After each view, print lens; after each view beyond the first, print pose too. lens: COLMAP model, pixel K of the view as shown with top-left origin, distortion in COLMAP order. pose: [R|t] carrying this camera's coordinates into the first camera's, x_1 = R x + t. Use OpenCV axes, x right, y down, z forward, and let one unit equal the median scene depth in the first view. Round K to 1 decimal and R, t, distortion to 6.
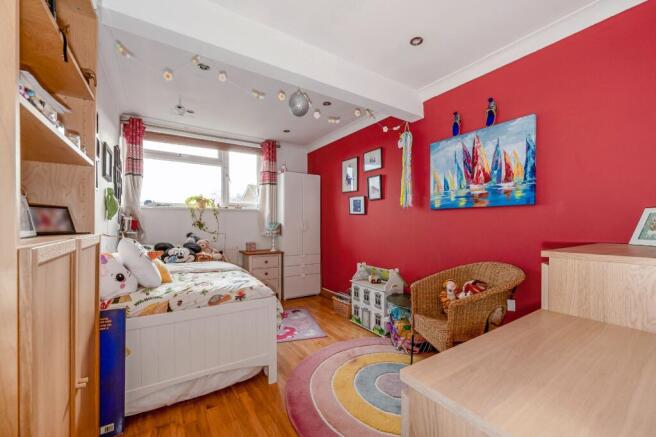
lens RADIAL K [[262.7, 0, 330.7], [0, 262.7, 223.9], [0, 0, 1]] dist [0.000148, -0.000114]
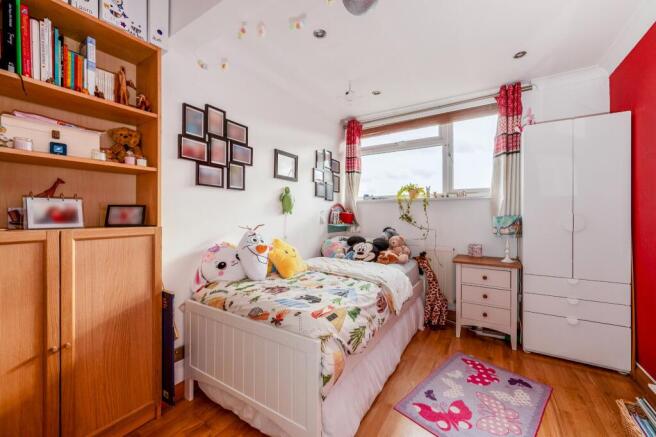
lens RADIAL K [[262.7, 0, 327.6], [0, 262.7, 213.5], [0, 0, 1]] dist [0.000148, -0.000114]
pose [[0.419219, -0.011758, -0.907809, 0.172336], [0.001501, 0.999924, -0.012258, -0.002168], [0.907884, 0.003776, 0.419205, 0.389528]]
